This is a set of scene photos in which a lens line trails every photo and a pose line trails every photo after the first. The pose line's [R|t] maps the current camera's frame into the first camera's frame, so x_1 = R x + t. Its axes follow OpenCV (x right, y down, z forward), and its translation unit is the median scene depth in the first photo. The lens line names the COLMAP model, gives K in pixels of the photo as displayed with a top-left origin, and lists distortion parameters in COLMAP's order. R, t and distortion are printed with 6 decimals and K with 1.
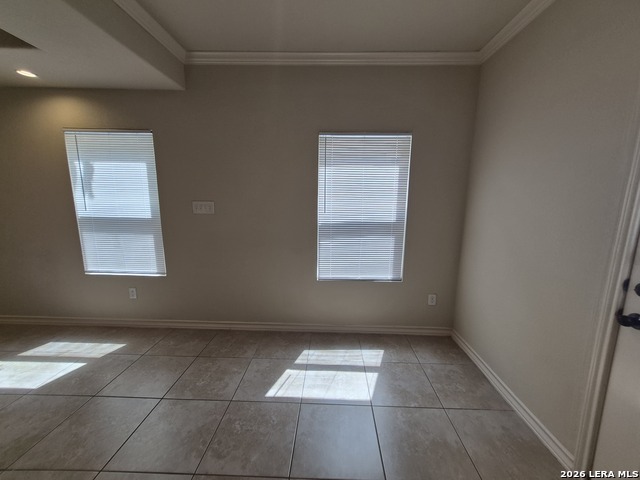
lens RADIAL K [[258.8, 0, 324.7], [0, 258.8, 243.1], [0, 0, 1]] dist [0.007361, 0.000342]
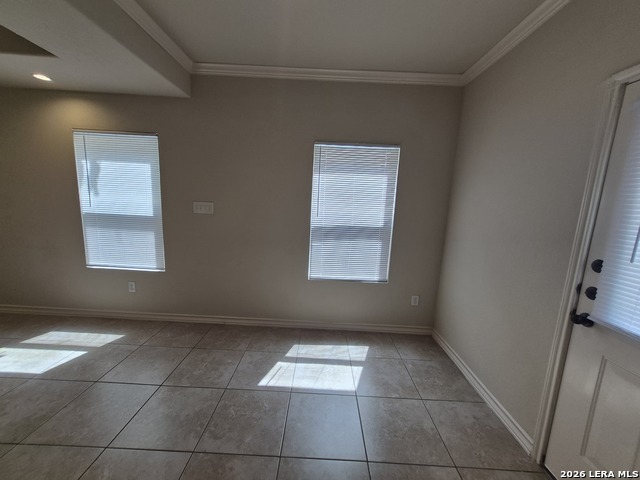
lens RADIAL K [[252.7, 0, 318.8], [0, 252.7, 242.6], [0, 0, 1]] dist [0.004828, -0.000027]
pose [[0.999323, 0.031052, 0.019722, -0.013986], [-0.030837, 0.999463, -0.011112, 0.002521], [-0.020057, 0.010497, 0.999744, -0.051961]]
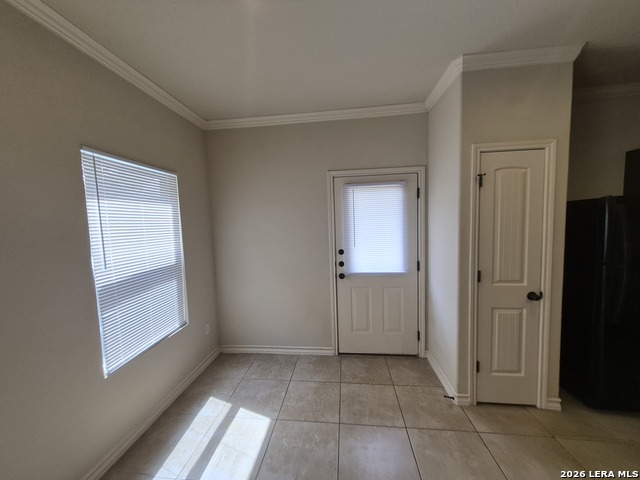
lens RADIAL K [[252.7, 0, 318.8], [0, 252.7, 242.6], [0, 0, 1]] dist [0.004828, -0.000027]
pose [[0.078815, -0.094141, 0.992434, -0.702773], [0.203979, 0.975991, 0.076382, -0.145101], [-0.975797, 0.196416, 0.096126, 0.486657]]
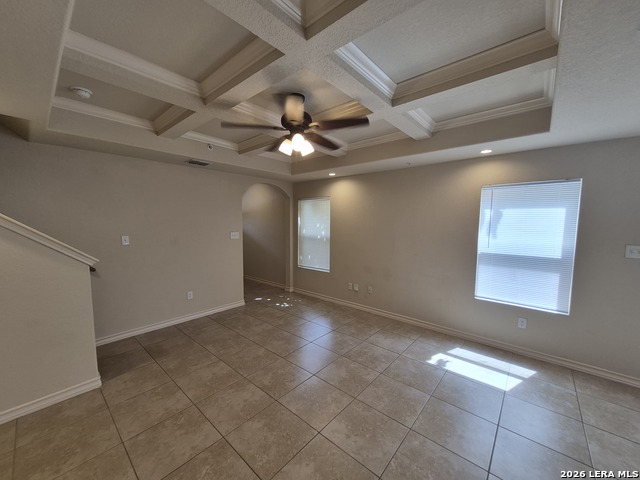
lens RADIAL K [[252.7, 0, 318.8], [0, 252.7, 242.6], [0, 0, 1]] dist [0.004828, -0.000027]
pose [[0.770699, 0.045470, -0.635575, -0.972710], [-0.104063, 0.993041, -0.055143, 0.001280], [0.628645, 0.108639, 0.770067, -0.555833]]
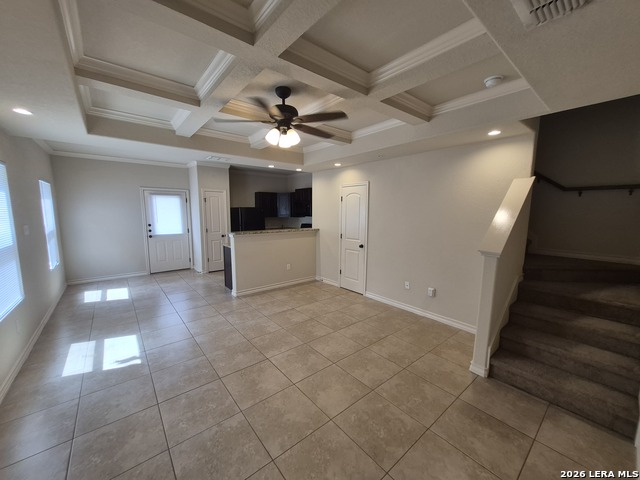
lens RADIAL K [[252.7, 0, 318.8], [0, 252.7, 242.6], [0, 0, 1]] dist [0.004828, -0.000027]
pose [[-0.656652, -0.111569, 0.745896, -2.802666], [0.114918, 0.962648, 0.245159, -0.265919], [-0.745387, 0.246701, -0.619303, 0.907862]]
